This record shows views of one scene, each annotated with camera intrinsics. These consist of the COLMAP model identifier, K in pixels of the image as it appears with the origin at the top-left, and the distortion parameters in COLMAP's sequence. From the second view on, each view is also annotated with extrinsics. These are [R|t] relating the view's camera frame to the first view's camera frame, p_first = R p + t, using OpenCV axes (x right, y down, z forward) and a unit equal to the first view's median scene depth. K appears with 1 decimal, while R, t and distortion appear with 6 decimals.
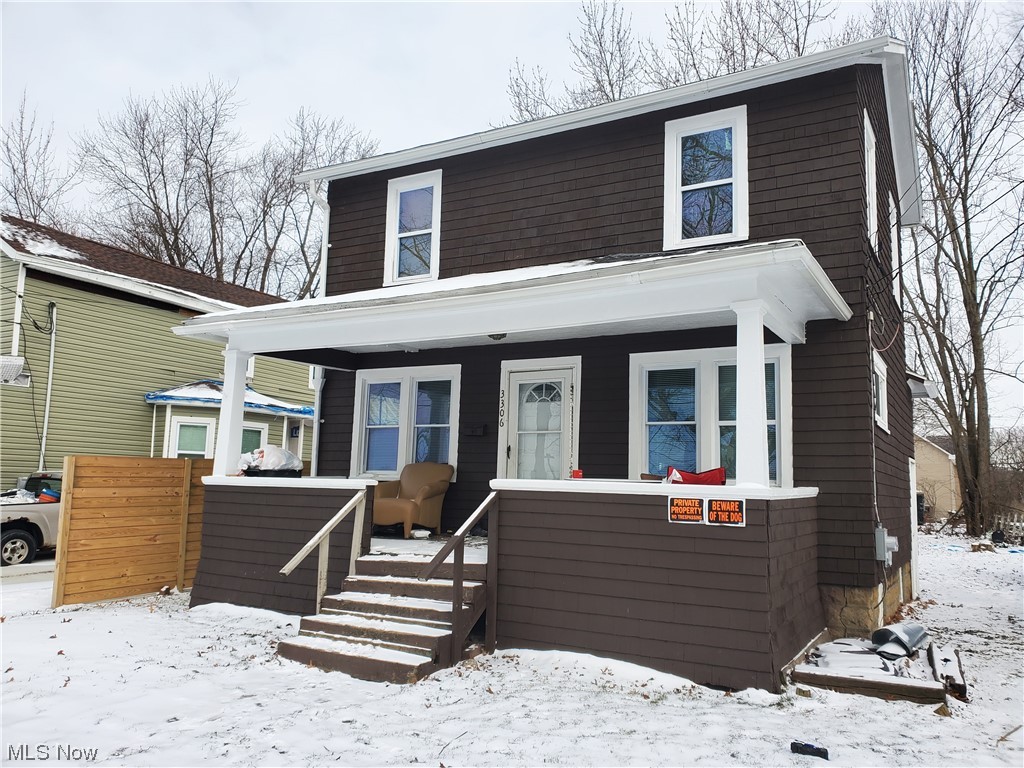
lens RADIAL K [[769.1, 0, 512.0], [0, 769.1, 384.0], [0, 0, 1]] dist [0.051712, 0.000634]
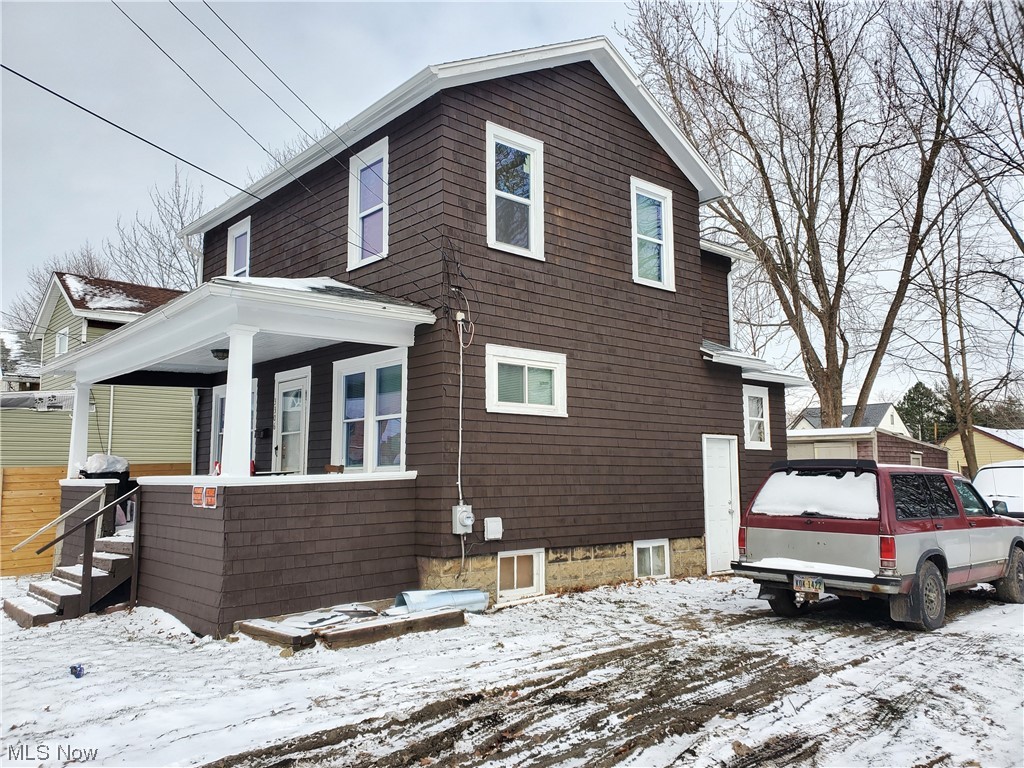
lens RADIAL K [[790.7, 0, 512.0], [0, 790.7, 384.0], [0, 0, 1]] dist [0.061905, 0.002728]
pose [[0.943531, -0.071119, -0.323561, 0.788108], [0.075722, 0.997128, 0.001642, 0.012554], [0.322515, -0.026050, 0.946206, -0.047367]]
